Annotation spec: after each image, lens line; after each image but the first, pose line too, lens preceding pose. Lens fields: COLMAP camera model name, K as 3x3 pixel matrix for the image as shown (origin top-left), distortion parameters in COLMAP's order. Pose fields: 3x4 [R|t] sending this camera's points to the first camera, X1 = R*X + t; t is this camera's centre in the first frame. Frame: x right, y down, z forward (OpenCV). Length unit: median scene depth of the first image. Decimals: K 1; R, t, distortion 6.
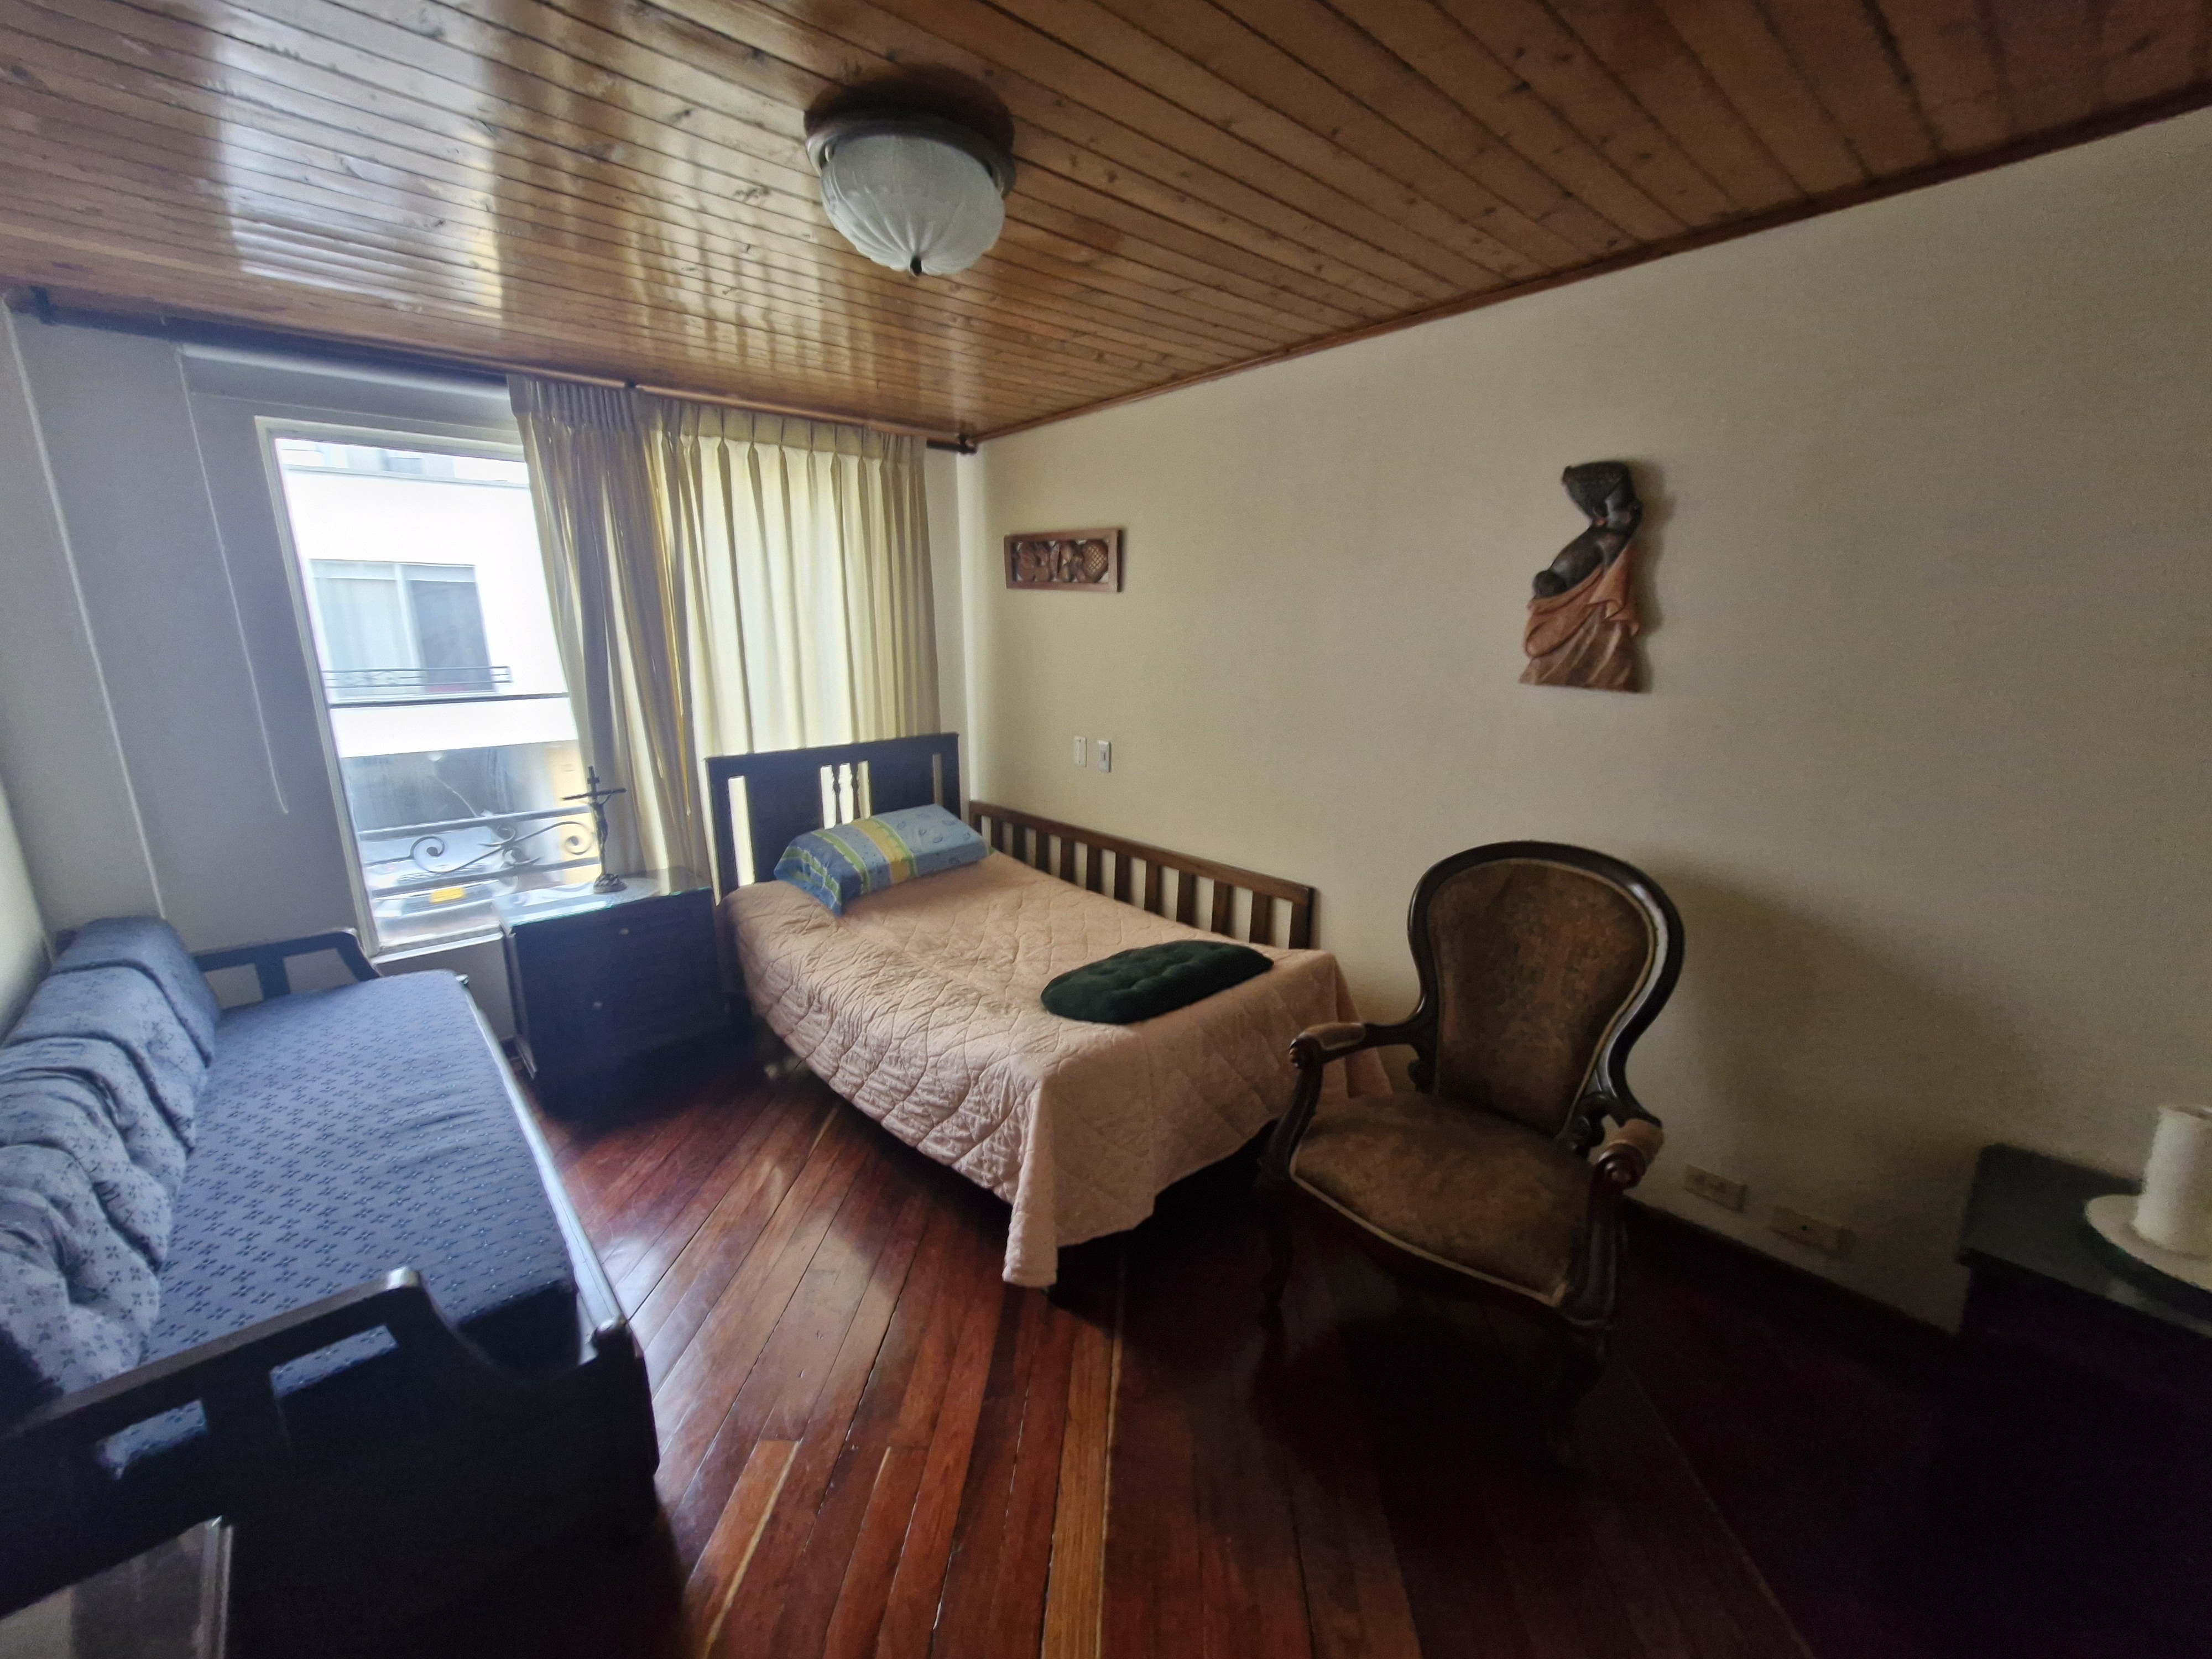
lens RADIAL K [[876.5, 0, 1106.0], [0, 876.5, 829.5], [0, 0, 1]] dist [0.011563, 0.000203]
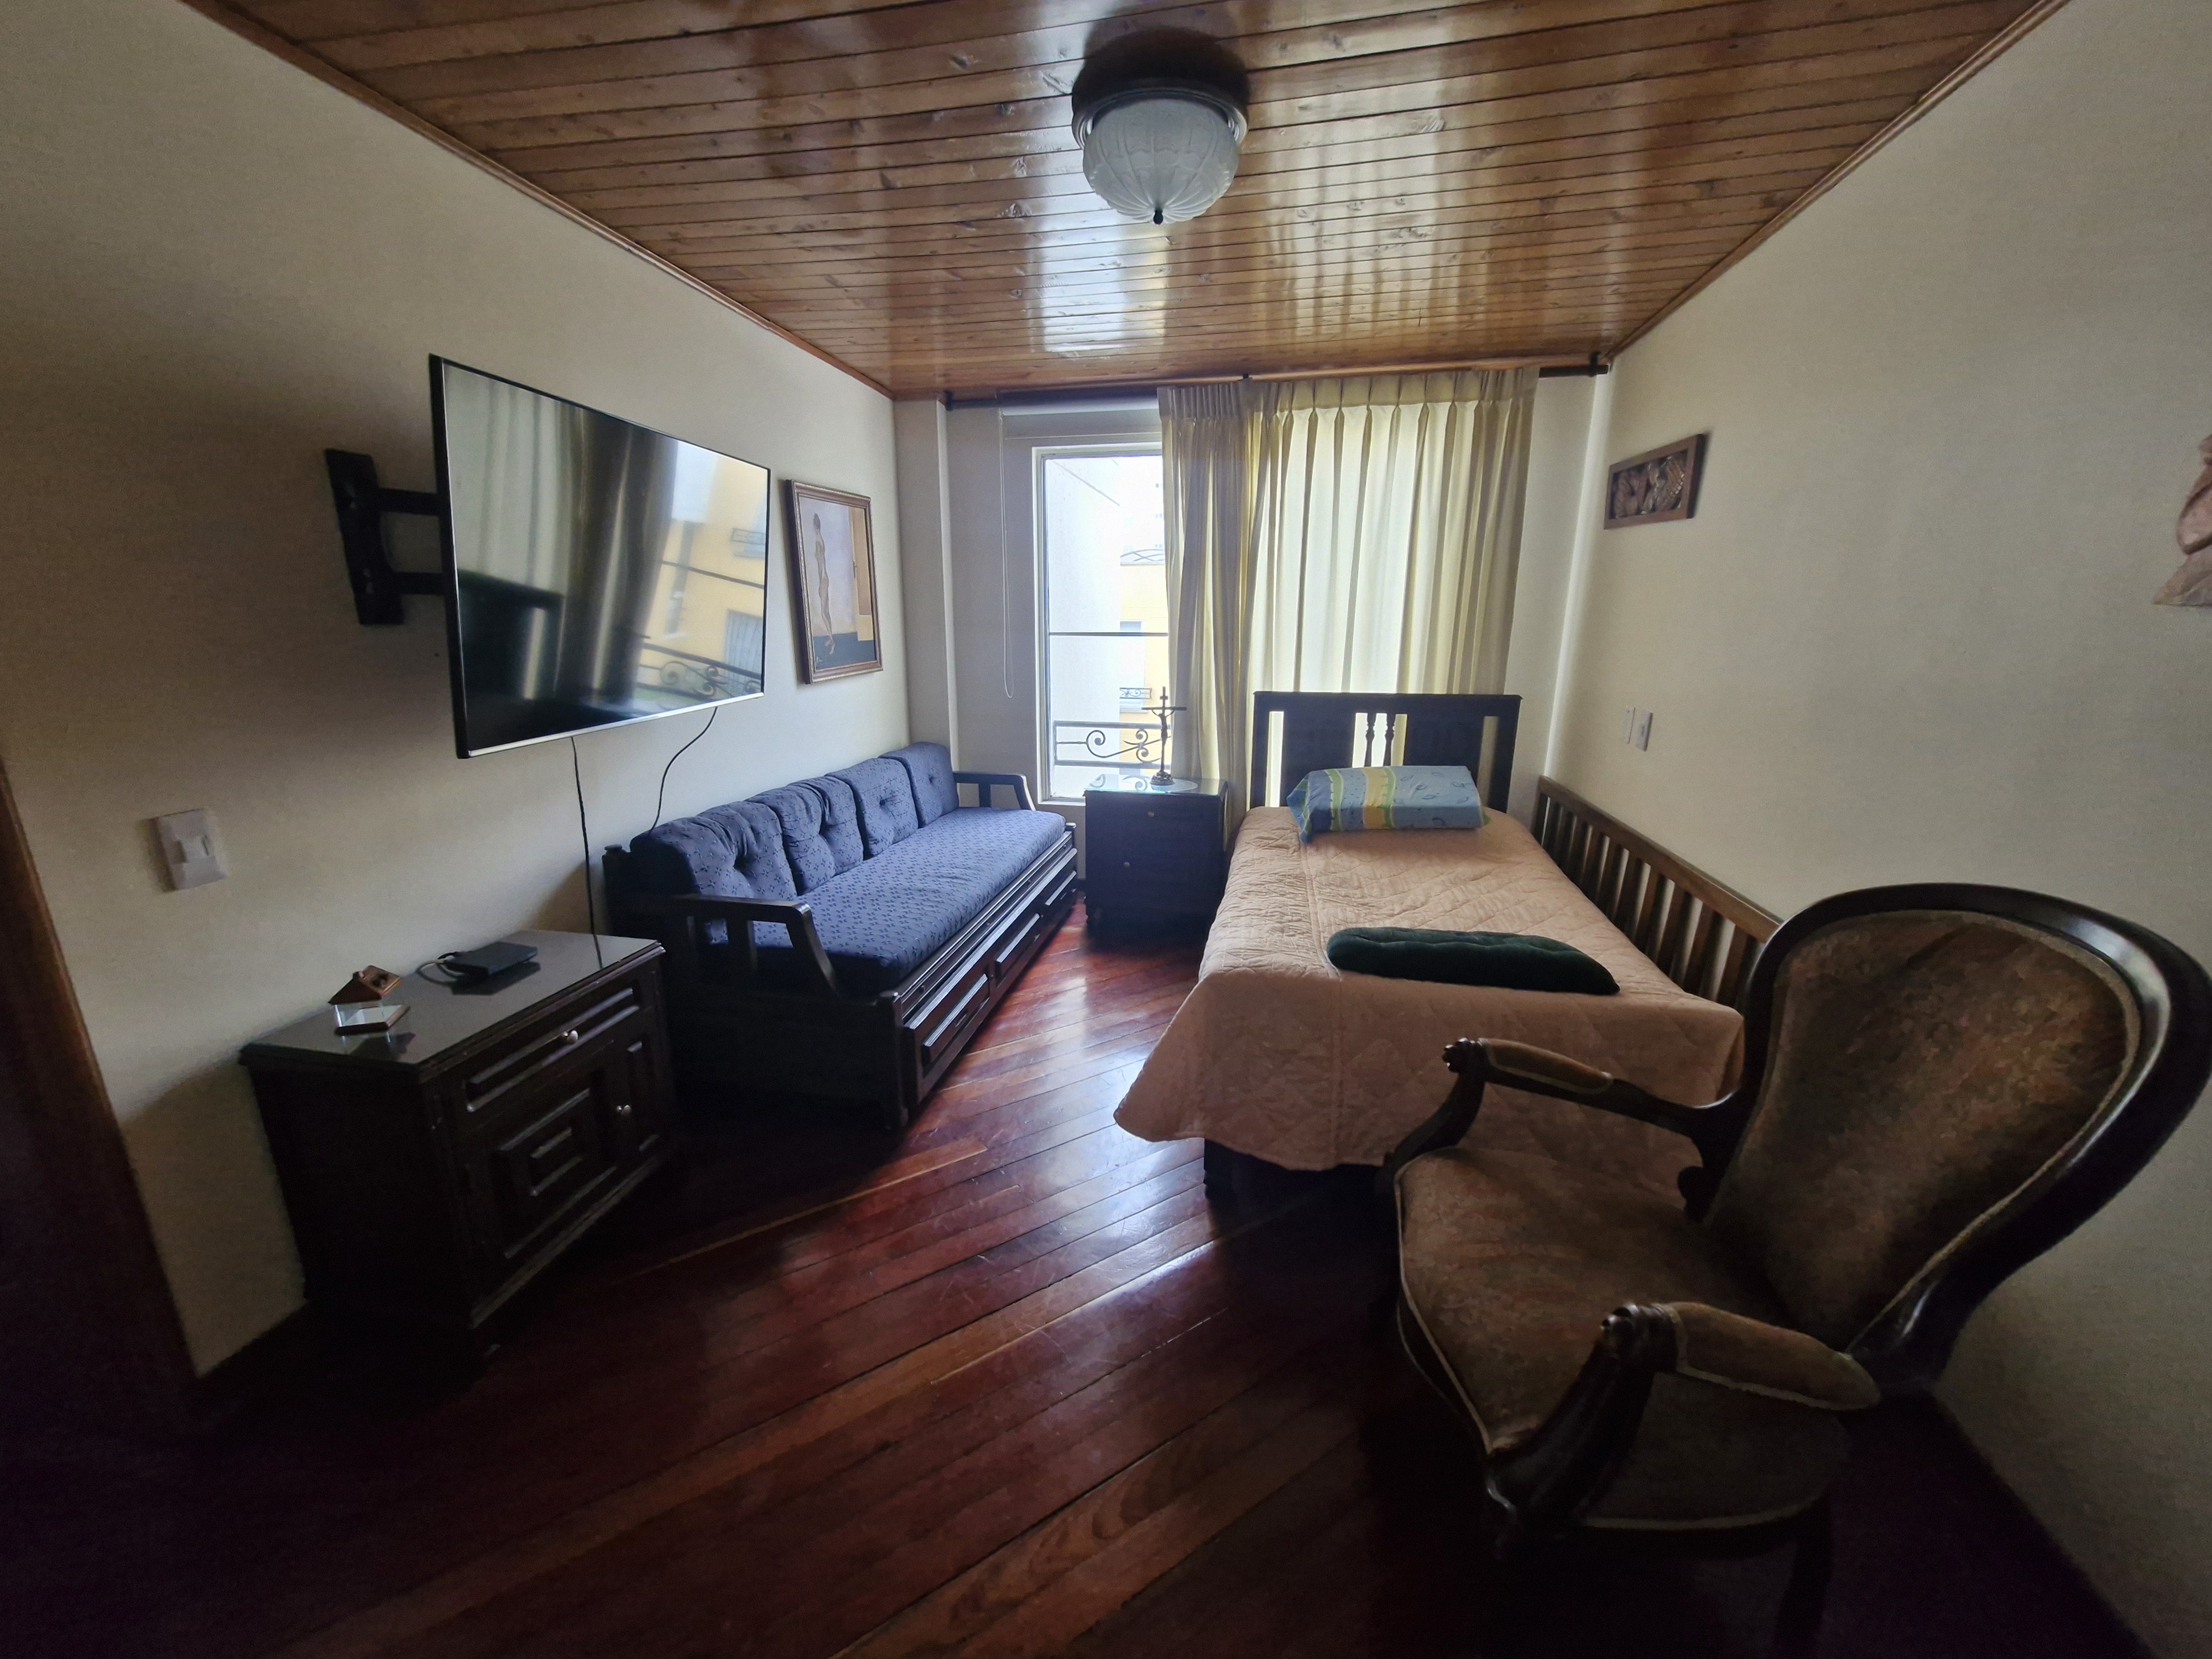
lens RADIAL K [[875.4, 0, 1106.0], [0, 875.4, 829.5], [0, 0, 1]] dist [0.026413, 0.000122]
pose [[0.598405, 0.195865, -0.776884, 0.397954], [-0.189229, 0.976776, 0.100505, 0.019783], [0.778526, 0.086866, 0.621571, 0.141472]]
